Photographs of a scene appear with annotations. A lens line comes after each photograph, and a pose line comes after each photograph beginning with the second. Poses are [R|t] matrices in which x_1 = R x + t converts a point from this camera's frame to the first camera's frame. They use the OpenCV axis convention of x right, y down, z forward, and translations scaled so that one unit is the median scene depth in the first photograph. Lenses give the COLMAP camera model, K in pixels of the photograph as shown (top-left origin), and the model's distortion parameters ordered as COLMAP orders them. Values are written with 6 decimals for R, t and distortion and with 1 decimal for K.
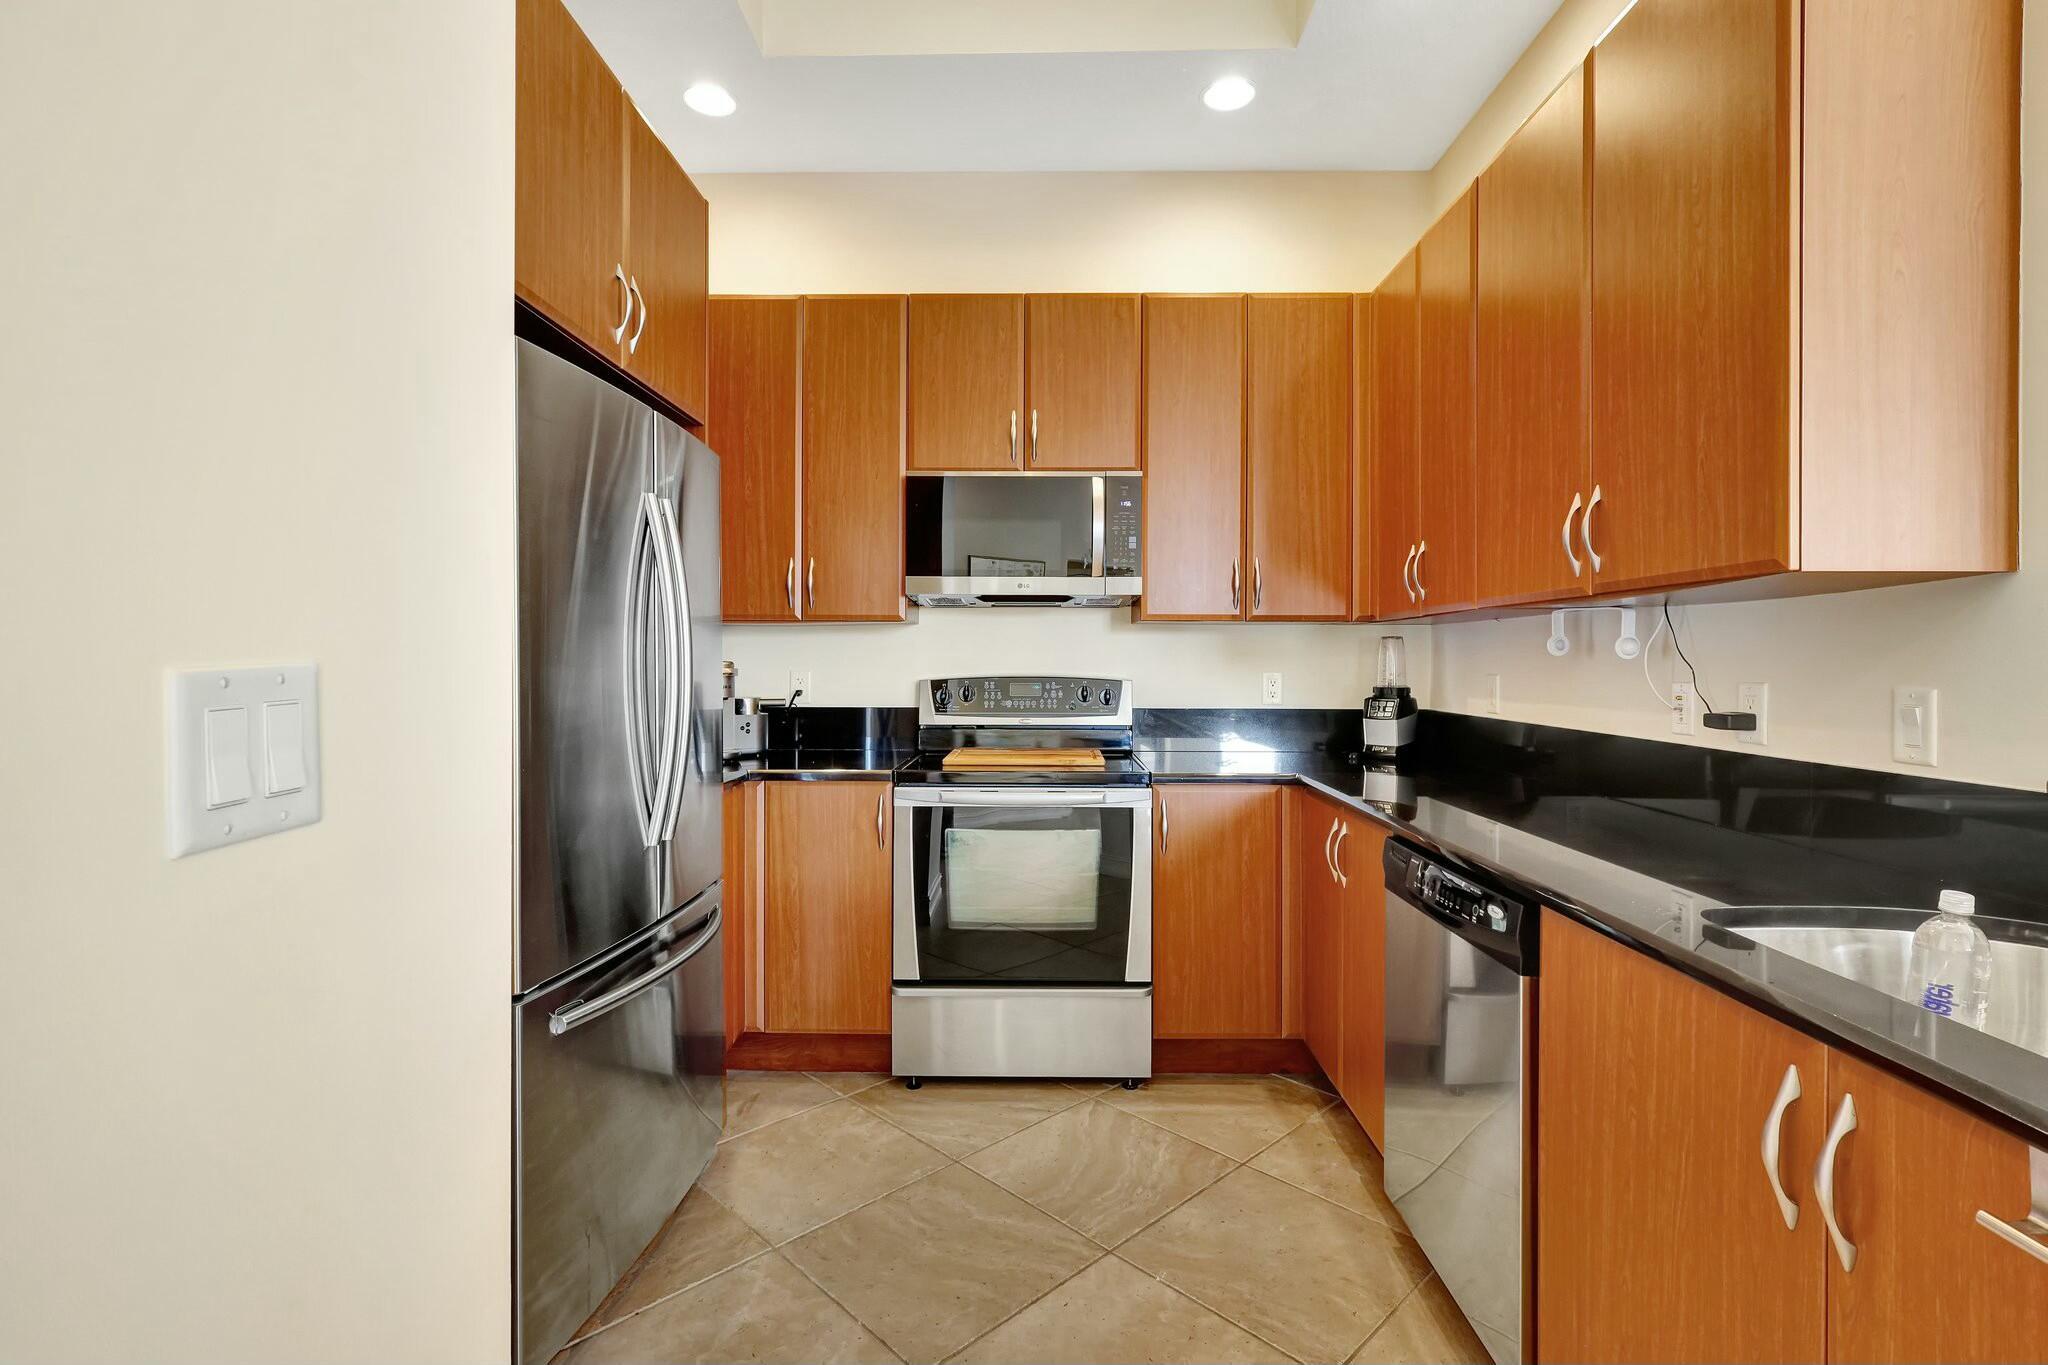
lens RADIAL K [[951.2, 0, 1037.6], [0, 951.2, 664.7], [0, 0, 1]] dist [0.001427, -0.001439]
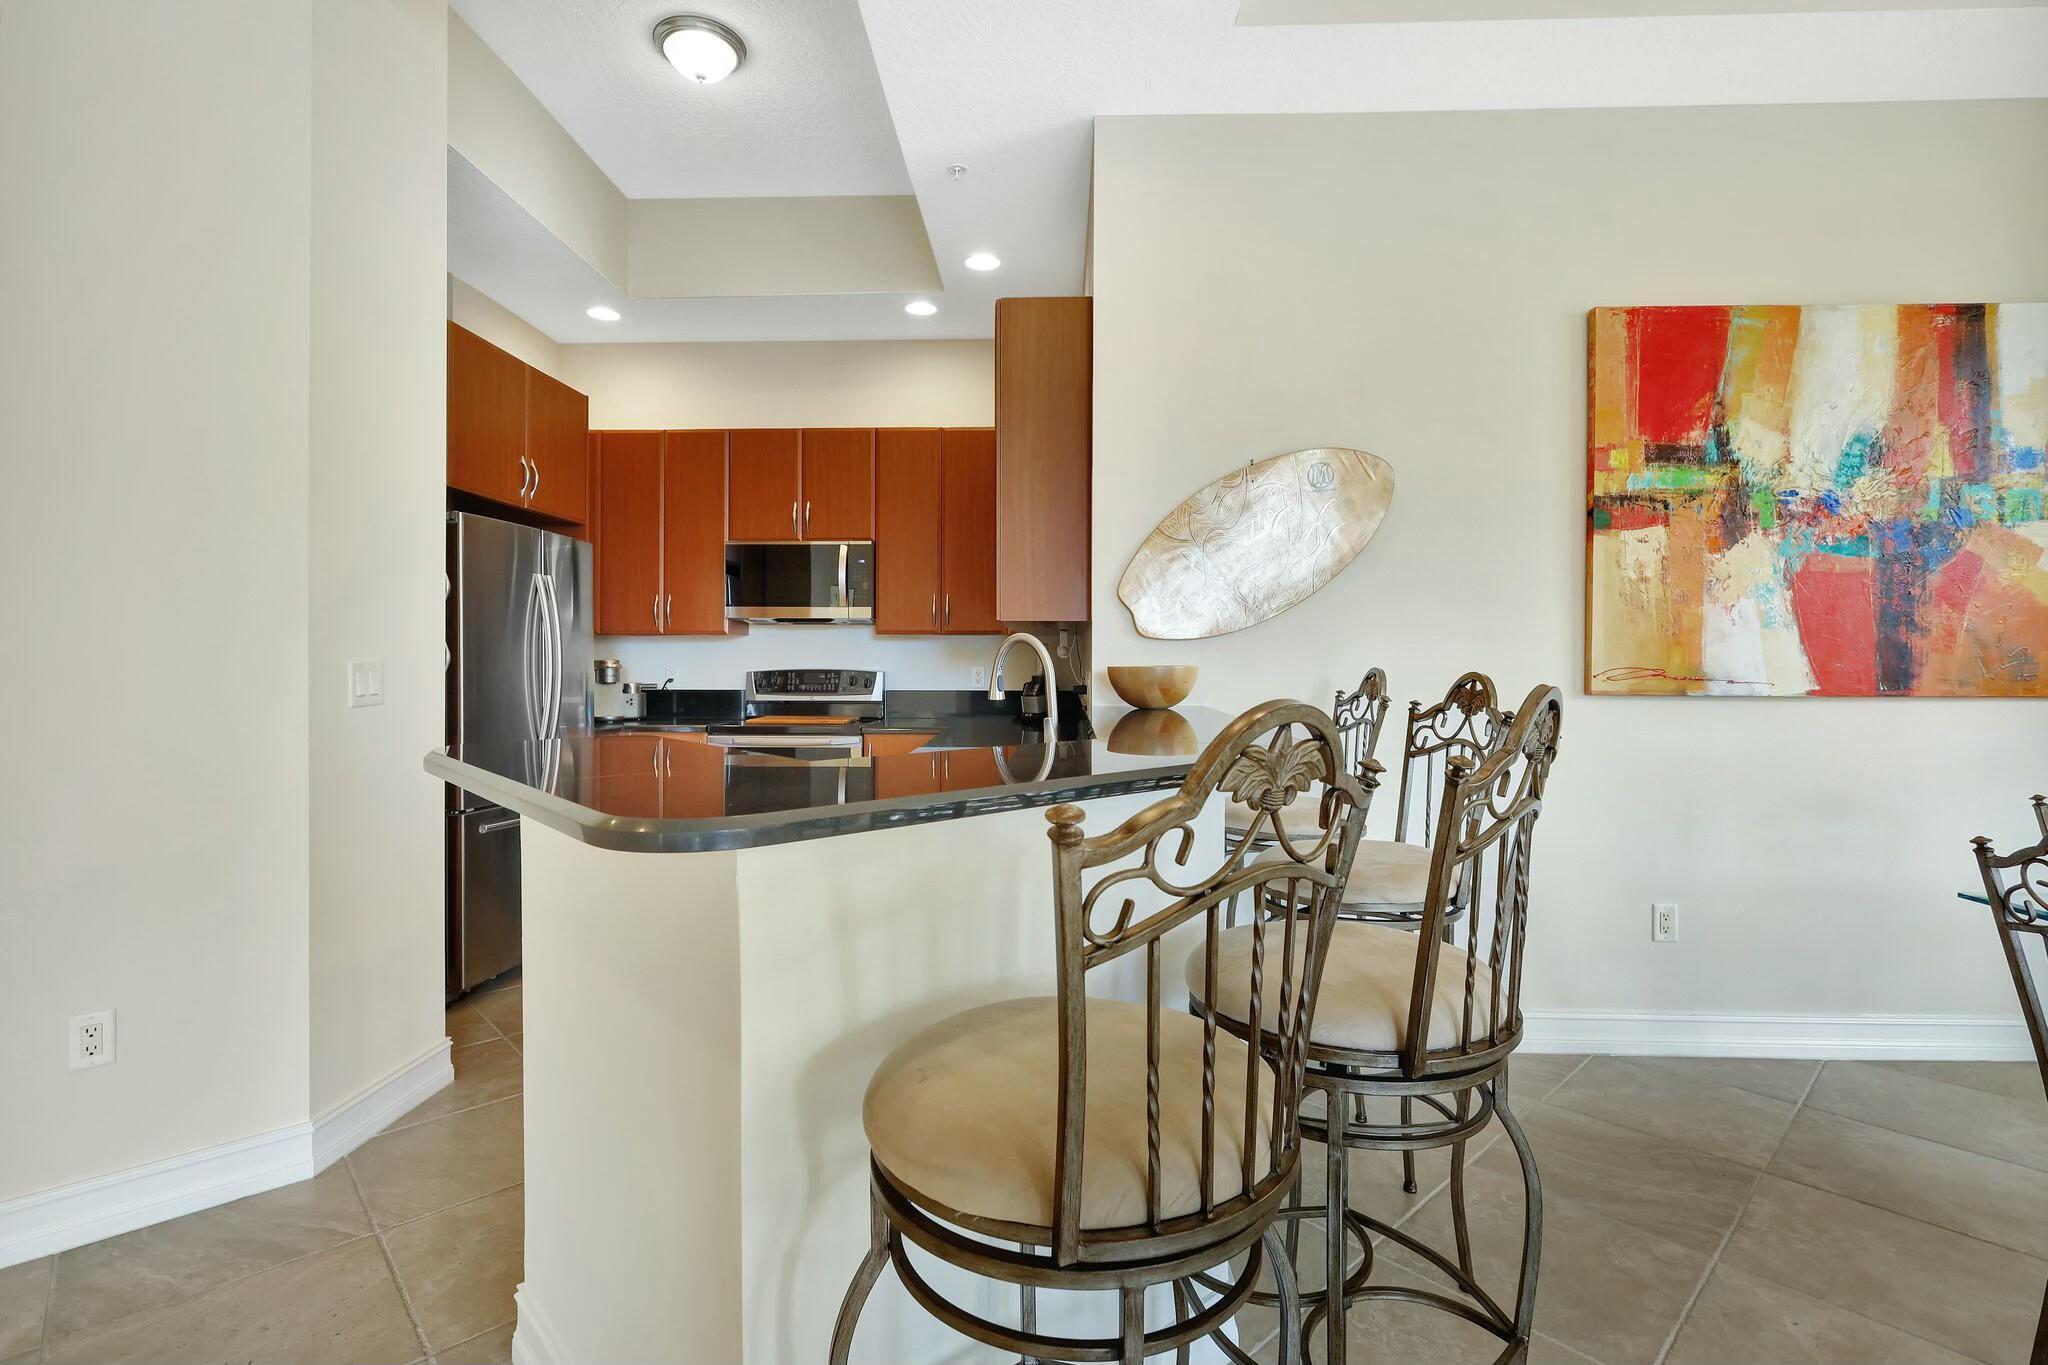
lens RADIAL K [[951.2, 0, 1035.9], [0, 951.2, 661.3], [0, 0, 1]] dist [0.001427, -0.001439]
pose [[0.999817, -0.000846, -0.019127, 0.404294], [0.000813, 0.999998, -0.001728, 0.002002], [0.019129, 0.001712, 0.999816, -0.578937]]
